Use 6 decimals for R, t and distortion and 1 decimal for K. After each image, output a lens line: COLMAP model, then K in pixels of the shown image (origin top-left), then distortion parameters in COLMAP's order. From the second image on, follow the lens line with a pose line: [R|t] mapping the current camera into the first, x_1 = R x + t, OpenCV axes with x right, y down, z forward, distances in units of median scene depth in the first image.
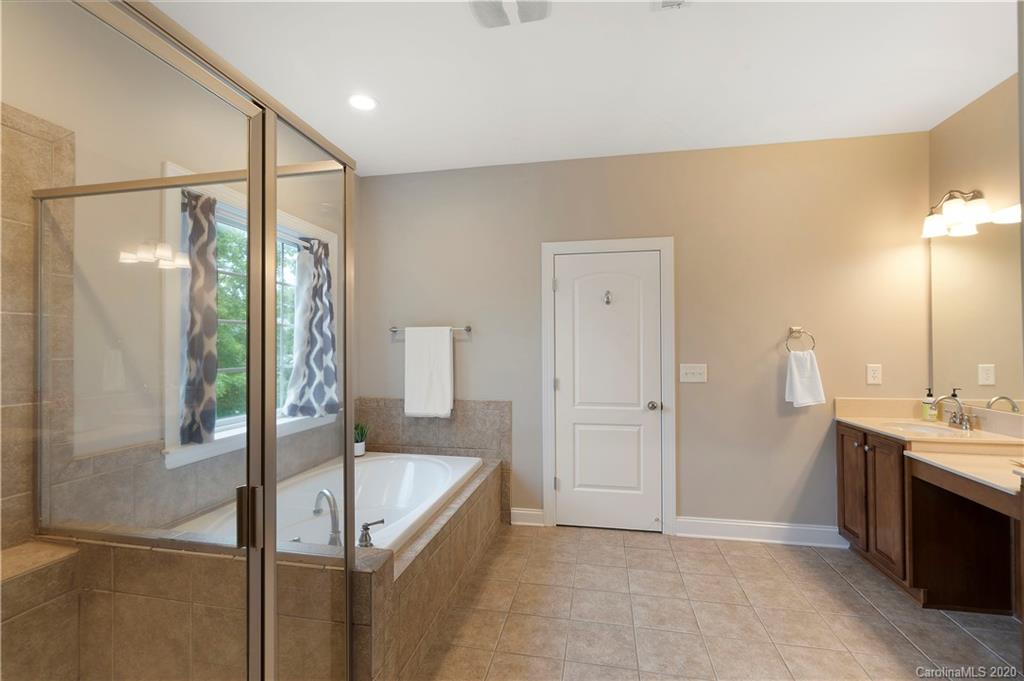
lens RADIAL K [[464.1, 0, 507.1], [0, 464.1, 343.0], [0, 0, 1]] dist [-0.000600, -0.000221]
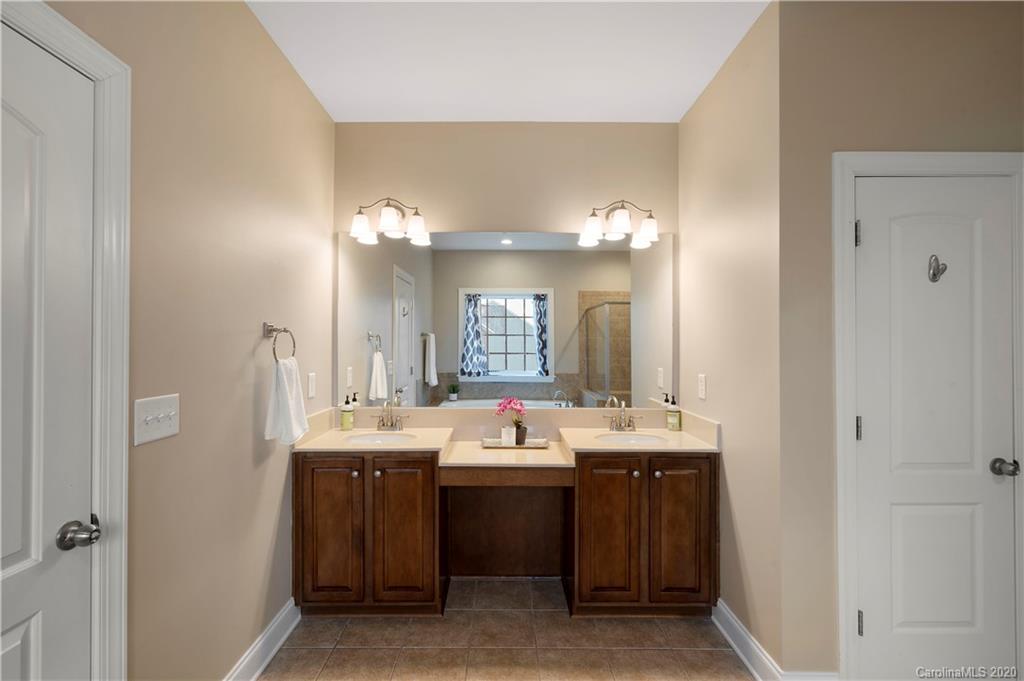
lens RADIAL K [[464.1, 0, 507.1], [0, 464.1, 343.0], [0, 0, 1]] dist [-0.000600, -0.000221]
pose [[-0.199672, 0.008791, 0.979823, -0.092202], [-0.007581, 0.999916, -0.010516, -0.001973], [-0.979834, -0.009528, -0.199588, 0.964612]]
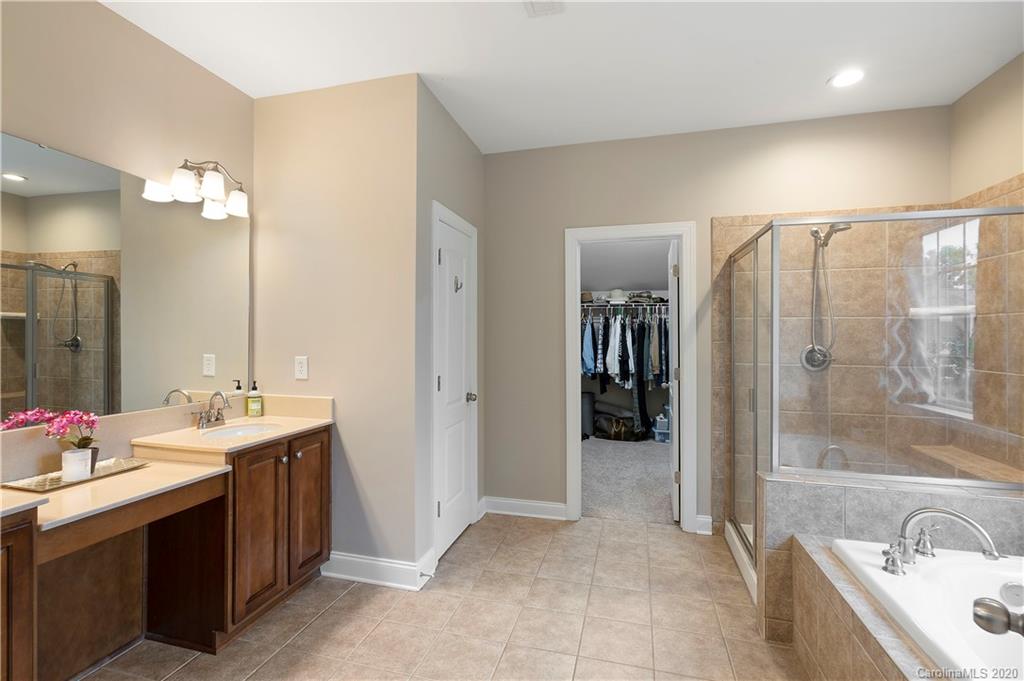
lens RADIAL K [[485.7, 0, 492.1], [0, 485.7, 334.0], [0, 0, 1]] dist [-0.001791, -0.000098]
pose [[-0.996470, -0.000459, 0.083954, 0.266396], [-0.001325, 0.999947, -0.010256, 0.010917], [-0.083945, -0.010331, -0.996417, 1.415738]]
